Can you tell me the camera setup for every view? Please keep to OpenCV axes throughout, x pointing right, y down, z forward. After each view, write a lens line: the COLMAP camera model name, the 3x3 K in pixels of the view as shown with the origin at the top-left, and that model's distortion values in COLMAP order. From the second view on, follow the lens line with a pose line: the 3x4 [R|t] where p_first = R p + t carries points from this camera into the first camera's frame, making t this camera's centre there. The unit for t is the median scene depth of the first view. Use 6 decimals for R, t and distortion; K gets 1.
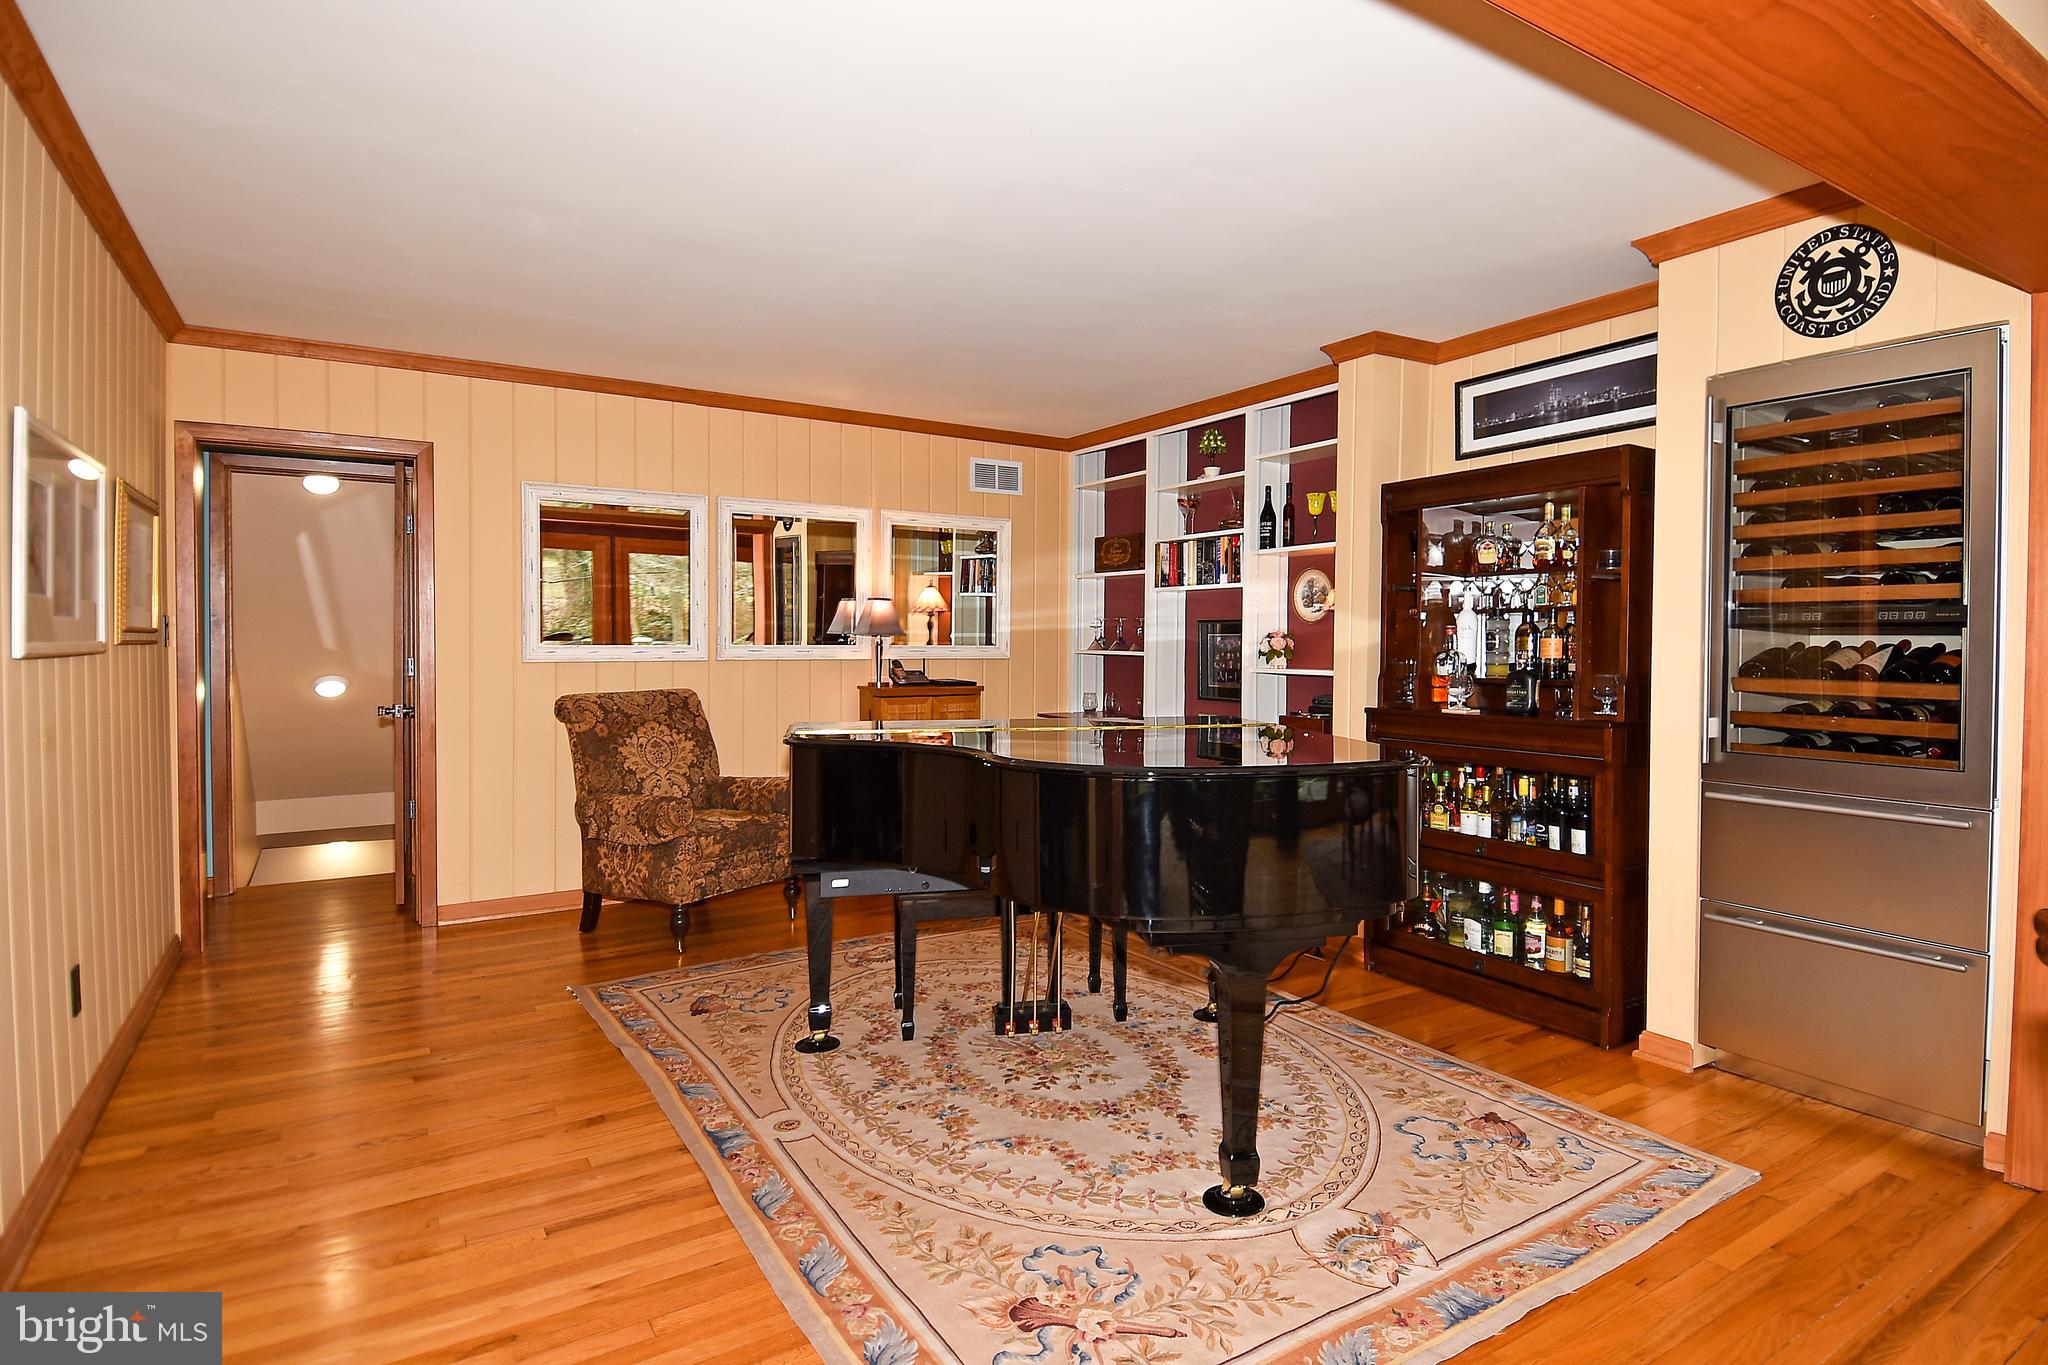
lens RADIAL K [[1106.7, 0, 1056.9], [0, 1106.7, 657.0], [0, 0, 1]] dist [0.053086, -0.054490]
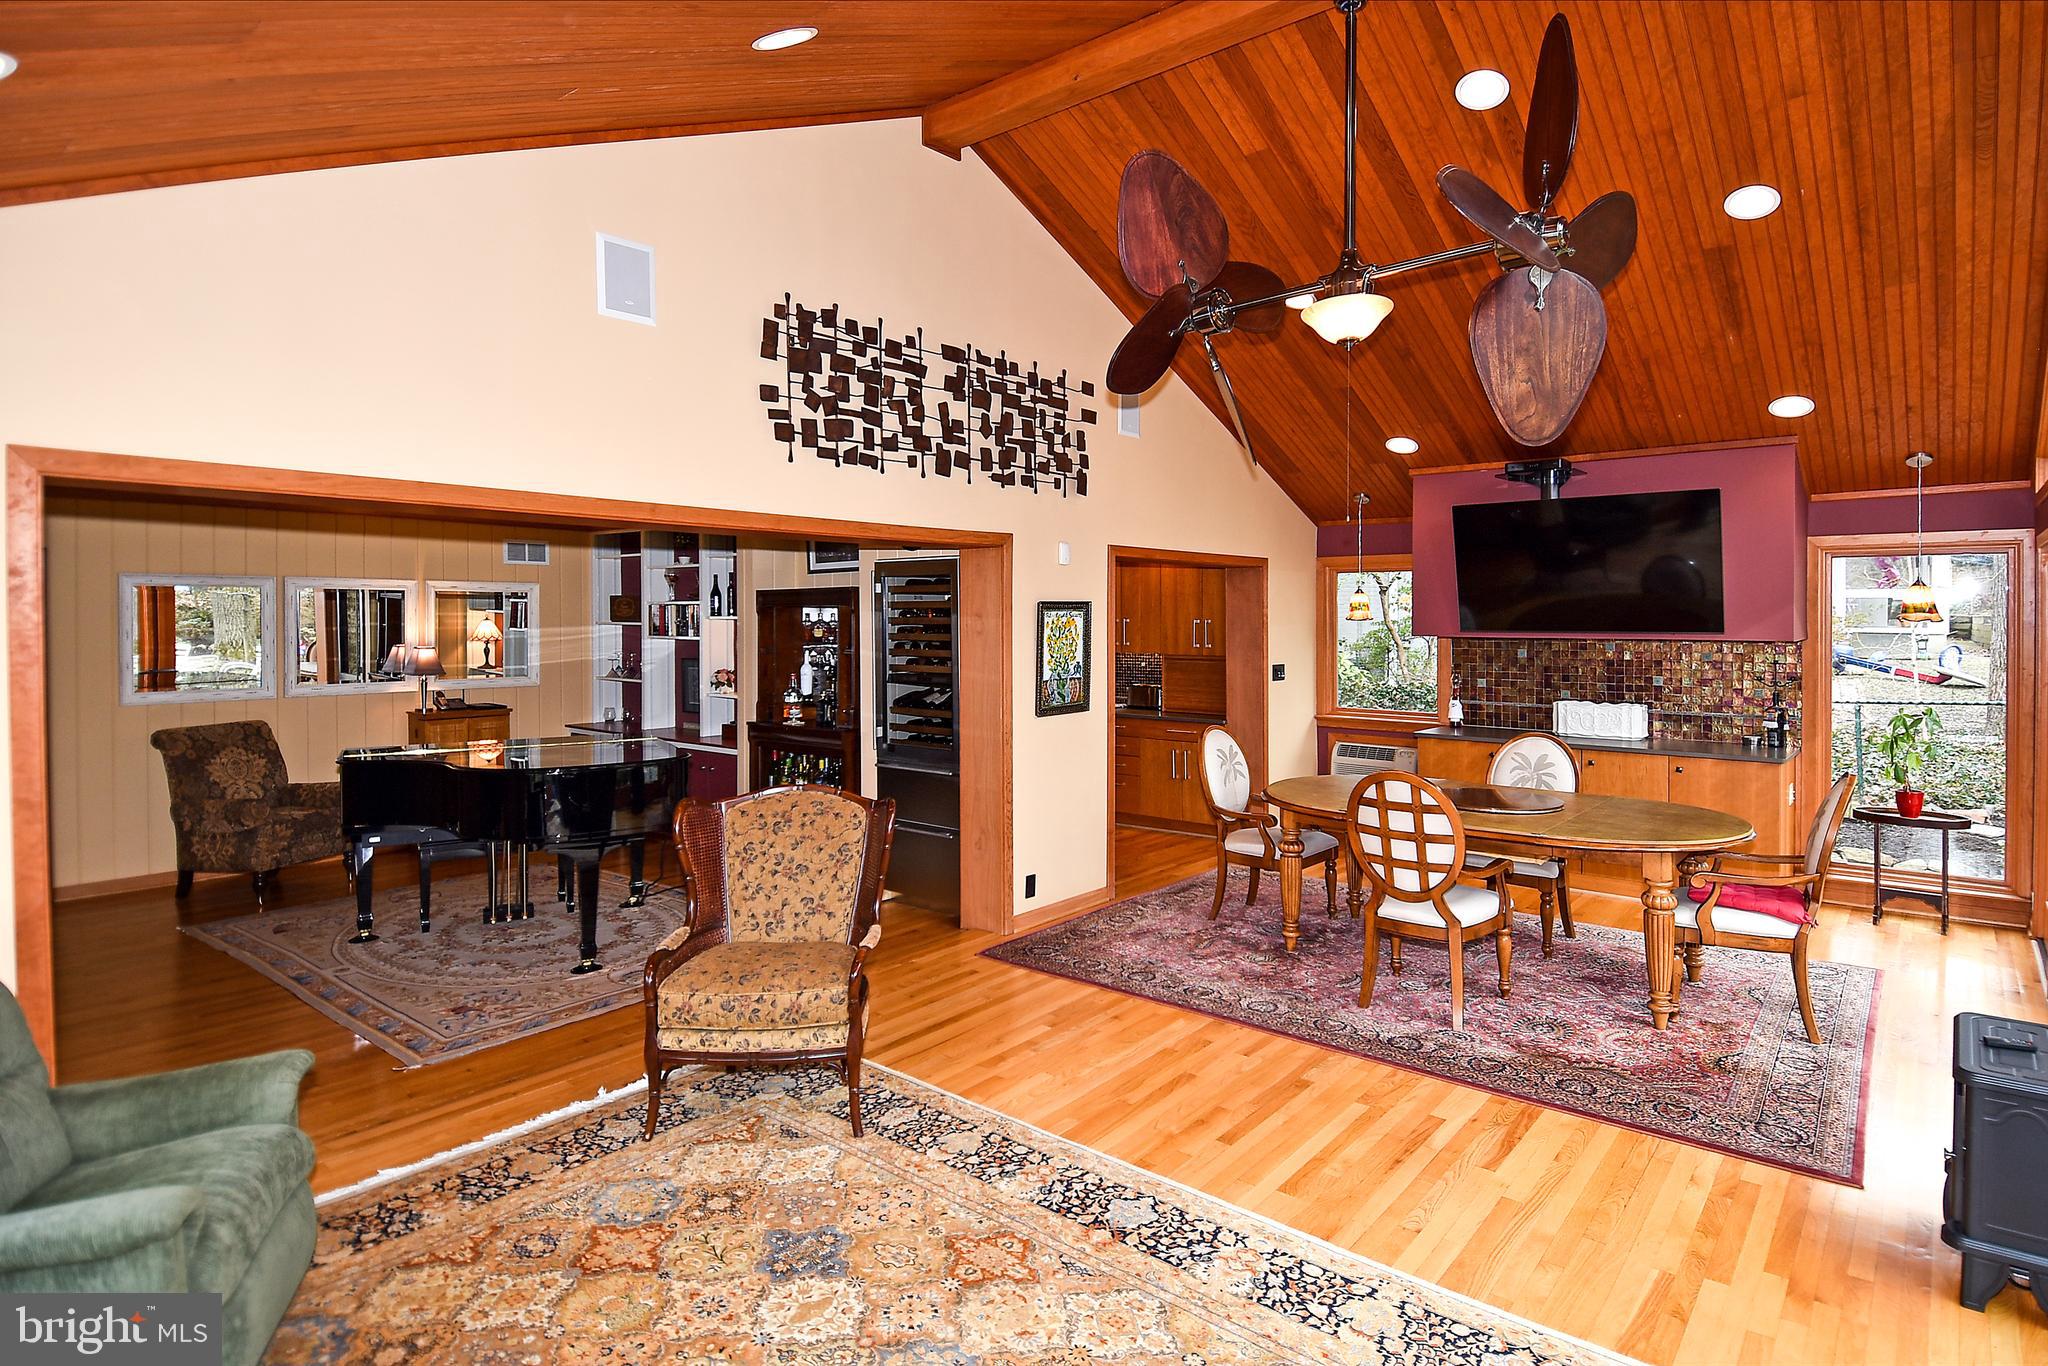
lens RADIAL K [[1077.7, 0, 1120.9], [0, 1077.7, 638.8], [0, 0, 1]] dist [0.002153, -0.024492]
pose [[0.929890, -0.007481, 0.367762, 0.183200], [0.007745, 0.999970, 0.000758, -0.069729], [-0.367756, 0.002143, 0.929920, -0.657971]]
